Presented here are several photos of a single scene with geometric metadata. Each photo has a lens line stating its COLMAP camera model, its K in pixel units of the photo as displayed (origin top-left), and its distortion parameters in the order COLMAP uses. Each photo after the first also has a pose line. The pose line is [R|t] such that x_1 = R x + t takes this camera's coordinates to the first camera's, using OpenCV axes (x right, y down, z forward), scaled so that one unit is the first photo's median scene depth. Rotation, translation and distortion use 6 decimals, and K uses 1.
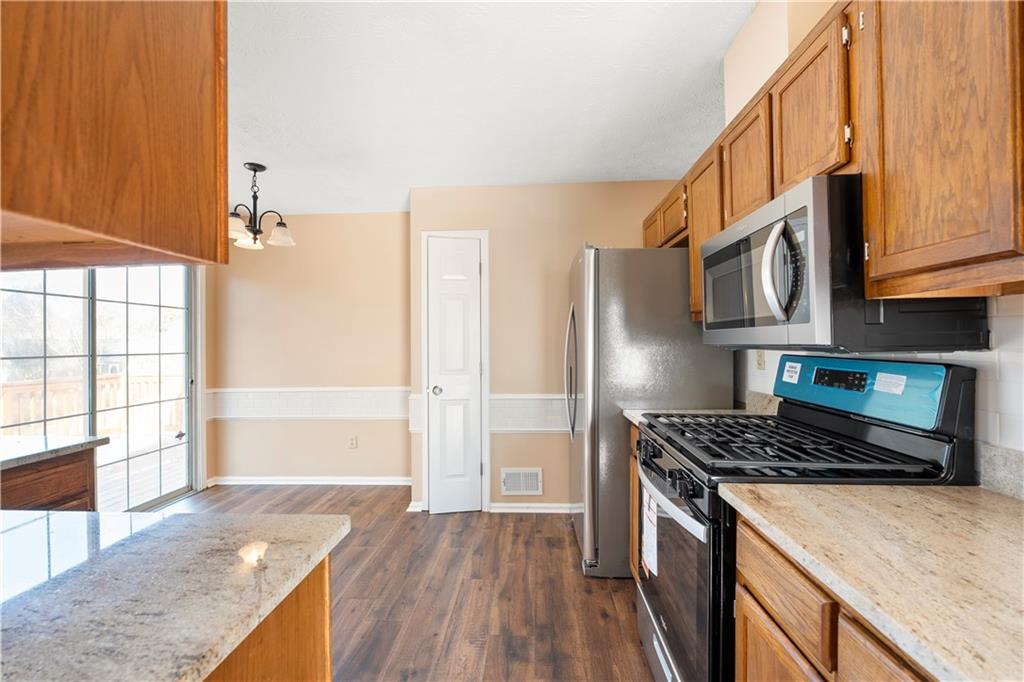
lens RADIAL K [[444.3, 0, 511.7], [0, 444.3, 342.1], [0, 0, 1]] dist [-0.006418, 0.000125]
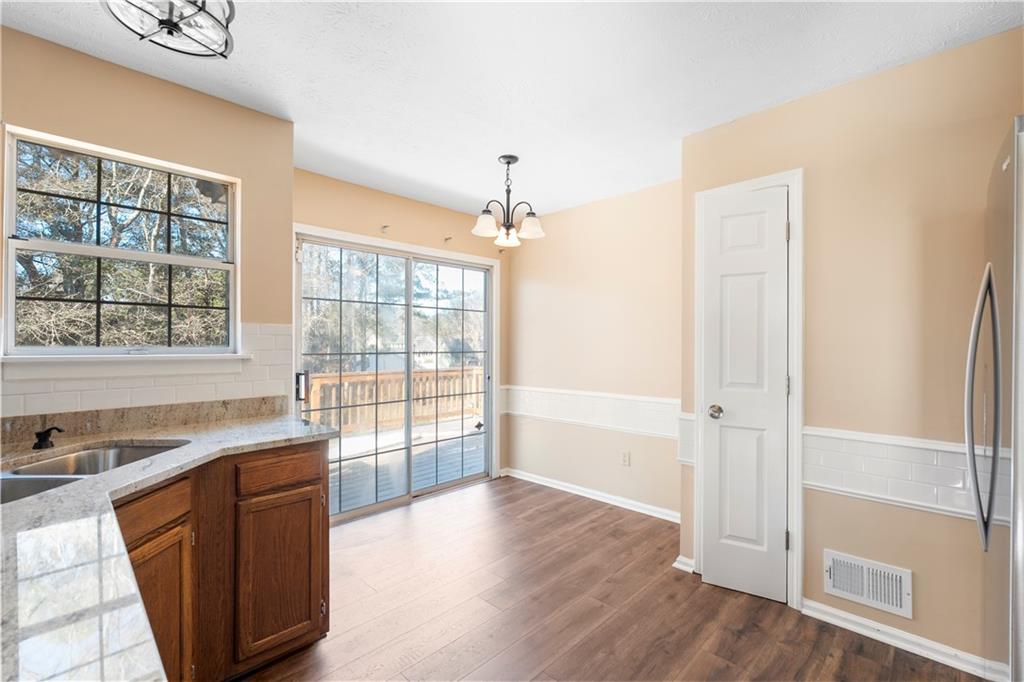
lens RADIAL K [[444.3, 0, 511.7], [0, 444.3, 342.1], [0, 0, 1]] dist [-0.006418, 0.000125]
pose [[0.749501, 0.005525, -0.661980, 0.056392], [-0.005310, 0.999983, 0.002334, -0.001854], [0.661982, 0.001766, 0.749518, 0.250788]]
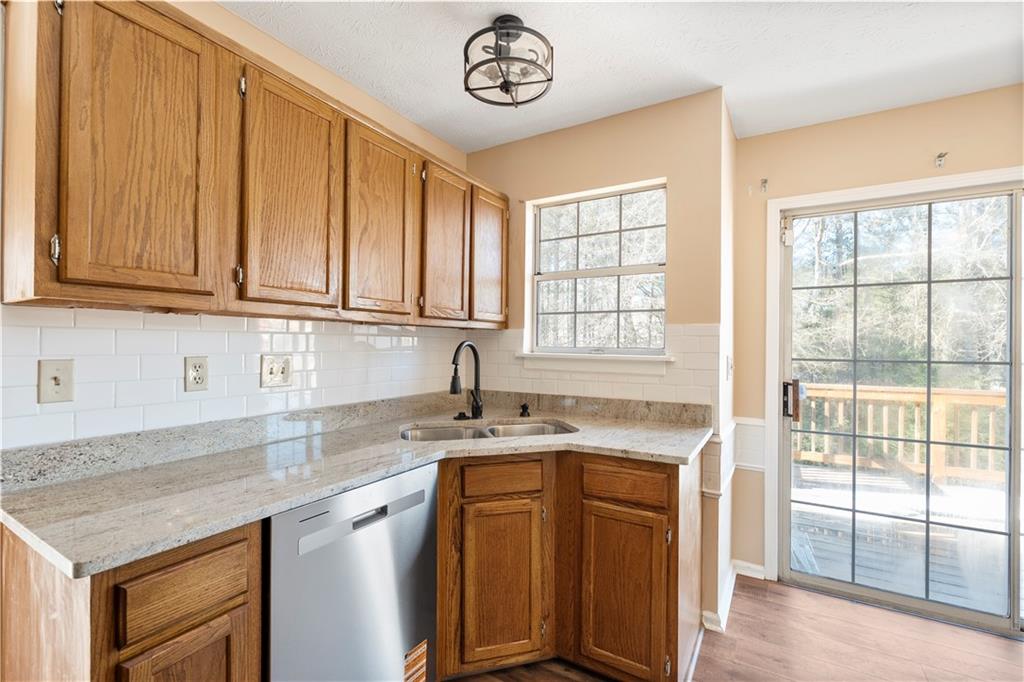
lens RADIAL K [[444.3, 0, 511.7], [0, 444.3, 342.1], [0, 0, 1]] dist [-0.006418, 0.000125]
pose [[-0.466982, 0.002389, -0.884264, -0.007876], [0.000598, 0.999997, 0.002385, -0.002653], [0.884267, 0.000585, -0.466982, 0.582478]]
